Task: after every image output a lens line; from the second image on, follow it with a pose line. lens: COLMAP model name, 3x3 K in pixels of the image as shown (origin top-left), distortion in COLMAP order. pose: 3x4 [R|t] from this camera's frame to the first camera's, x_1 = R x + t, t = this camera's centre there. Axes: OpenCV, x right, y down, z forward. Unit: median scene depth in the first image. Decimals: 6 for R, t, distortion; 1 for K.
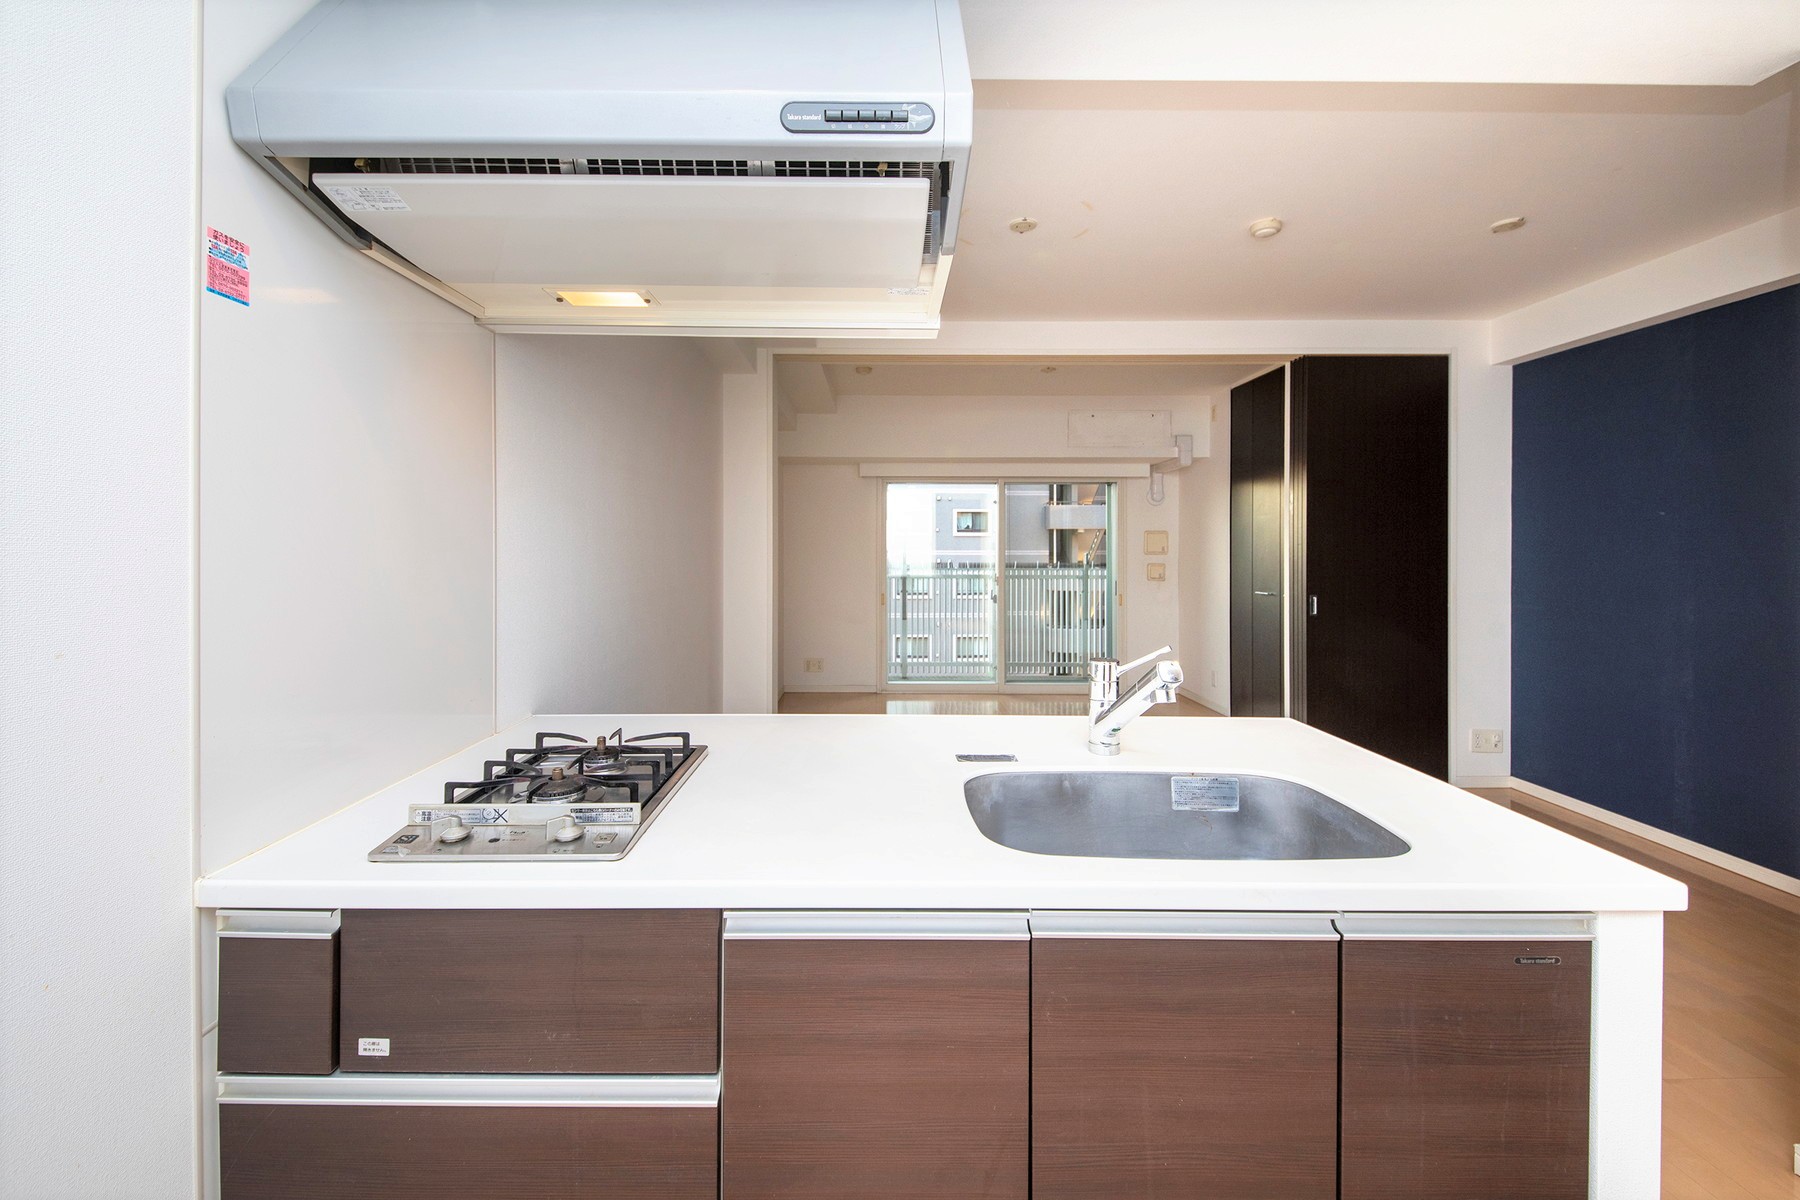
lens RADIAL K [[740.5, 0, 879.7], [0, 740.5, 562.4], [0, 0, 1]] dist [0.004043, -0.000178]
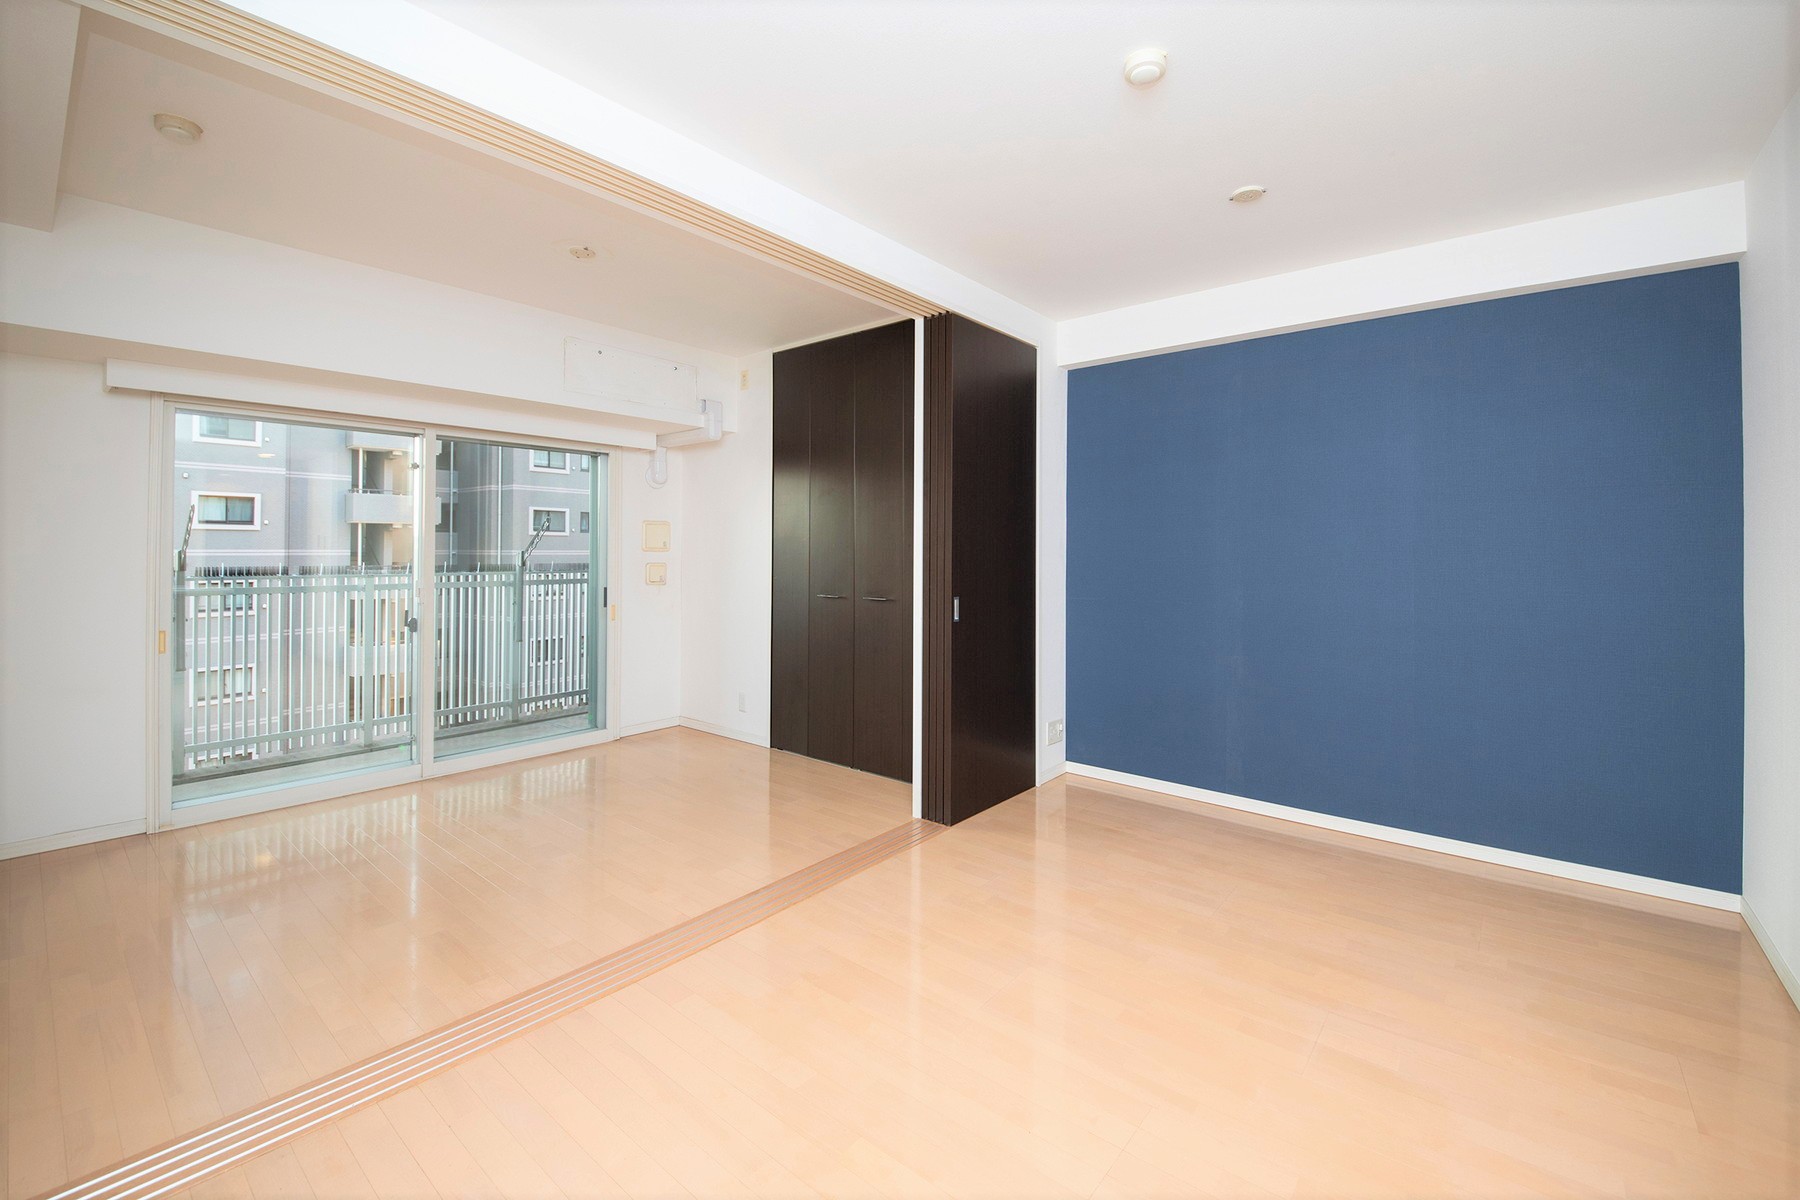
lens RADIAL K [[741.5, 0, 897.8], [0, 741.5, 547.0], [0, 0, 1]] dist [0.004085, -0.002366]
pose [[0.644101, 0.005165, 0.764923, -0.062129], [0.010586, 0.999821, -0.015666, -0.000381], [-0.764867, 0.018188, 0.643932, 0.312500]]
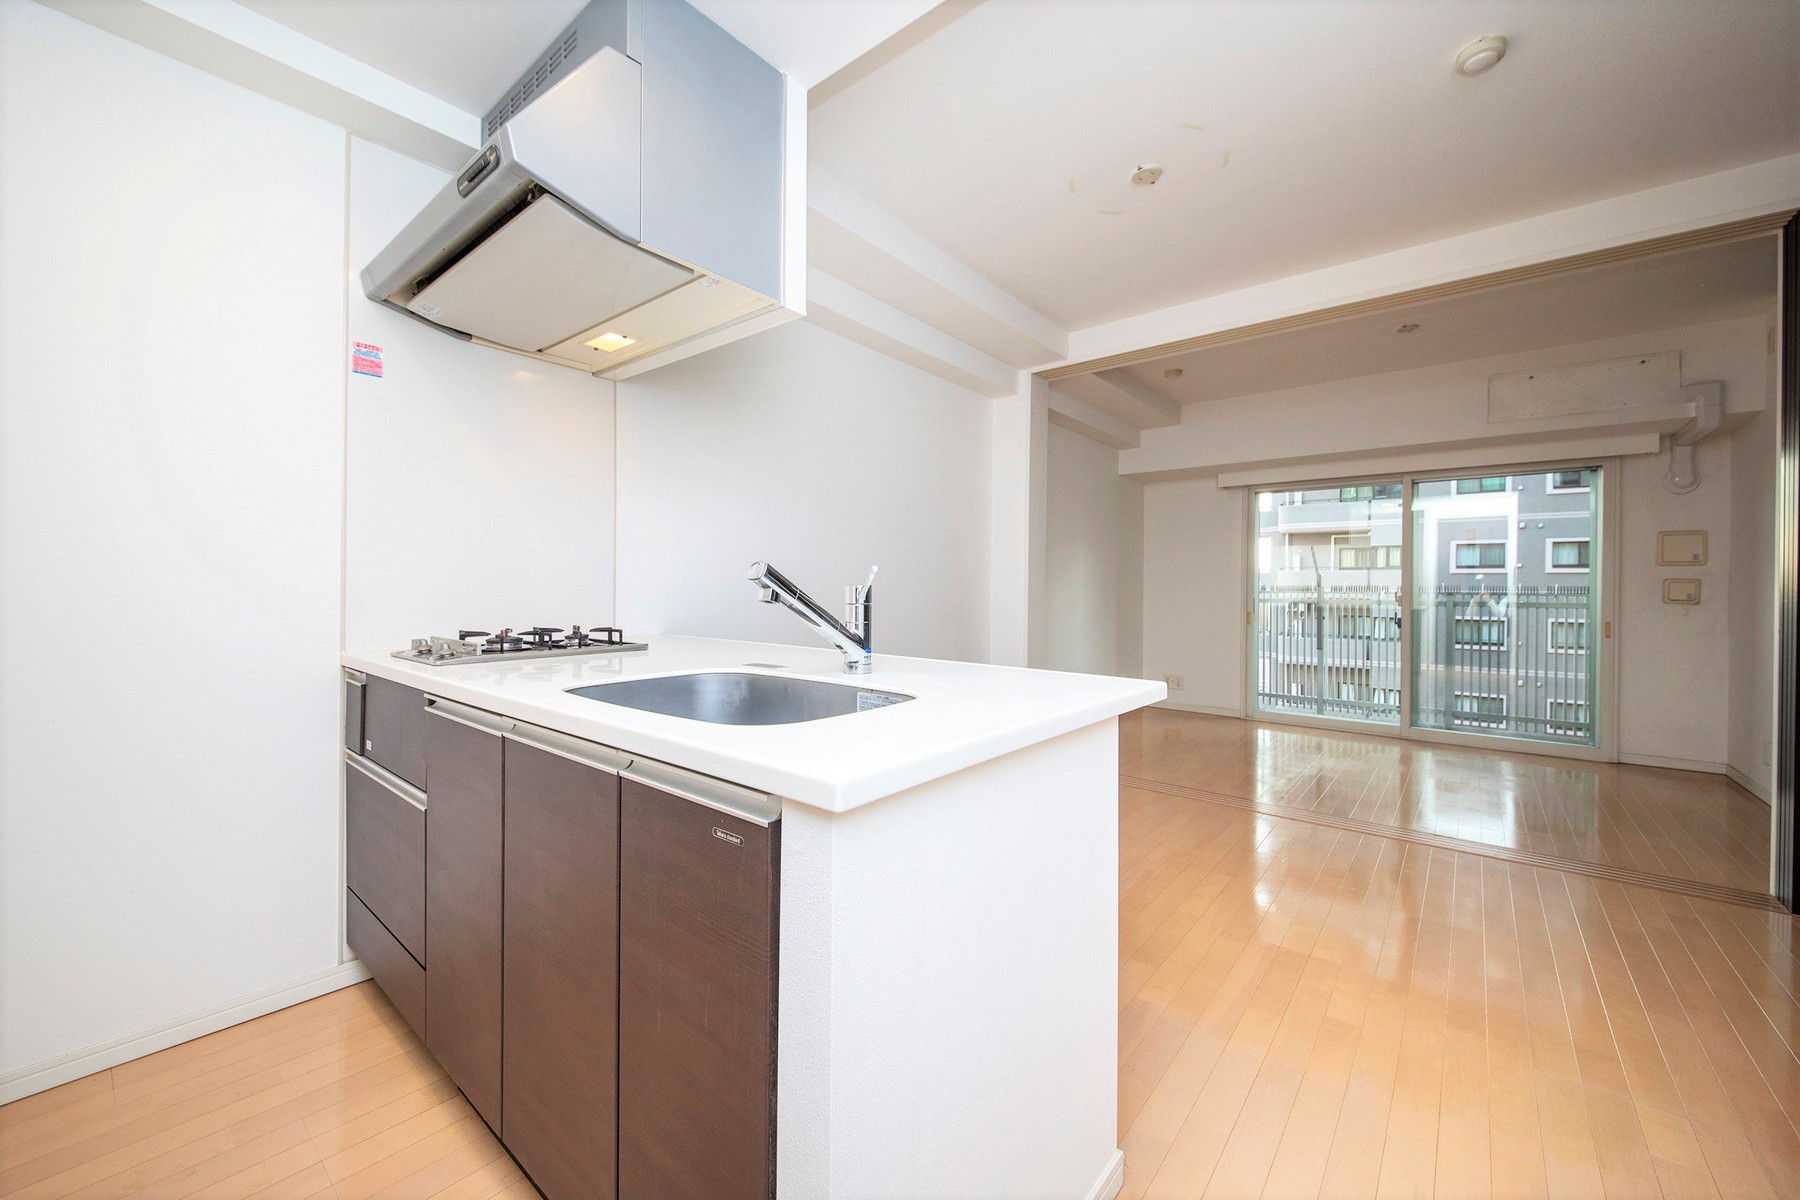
lens RADIAL K [[684.4, 0, 906.9], [0, 684.4, 591.9], [0, 0, 1]] dist [-0.000828, -0.000168]
pose [[0.782667, 0.011748, -0.622329, 0.213293], [-0.020148, 0.999776, -0.006465, 0.032921], [0.622114, 0.017599, 0.782729, 0.065986]]
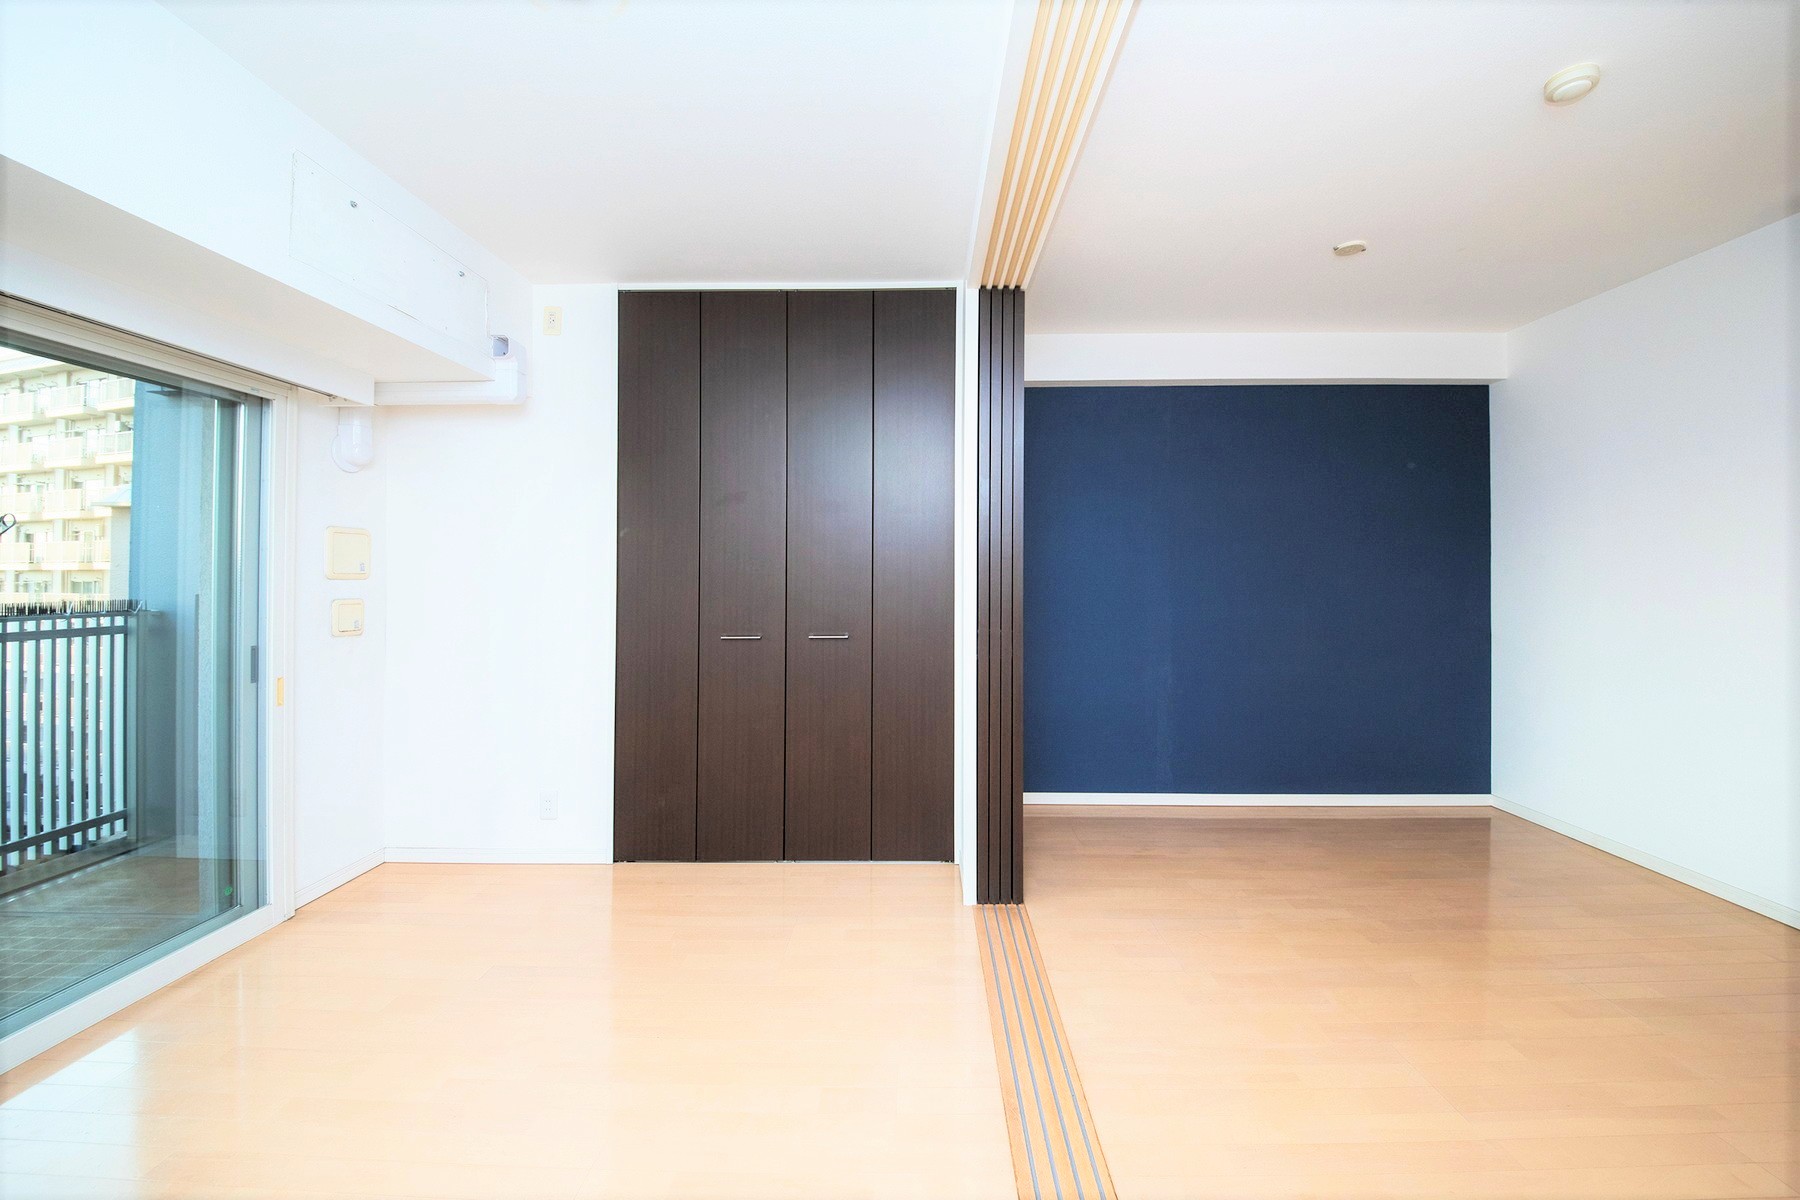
lens RADIAL K [[678.3, 0, 908.0], [0, 678.3, 573.0], [0, 0, 1]] dist [0.002930, 0.000057]
pose [[0.016978, 0.003546, 0.999850, -0.042615], [0.020628, 0.999780, -0.003896, -0.006143], [-0.999643, 0.020691, 0.016901, 0.667146]]
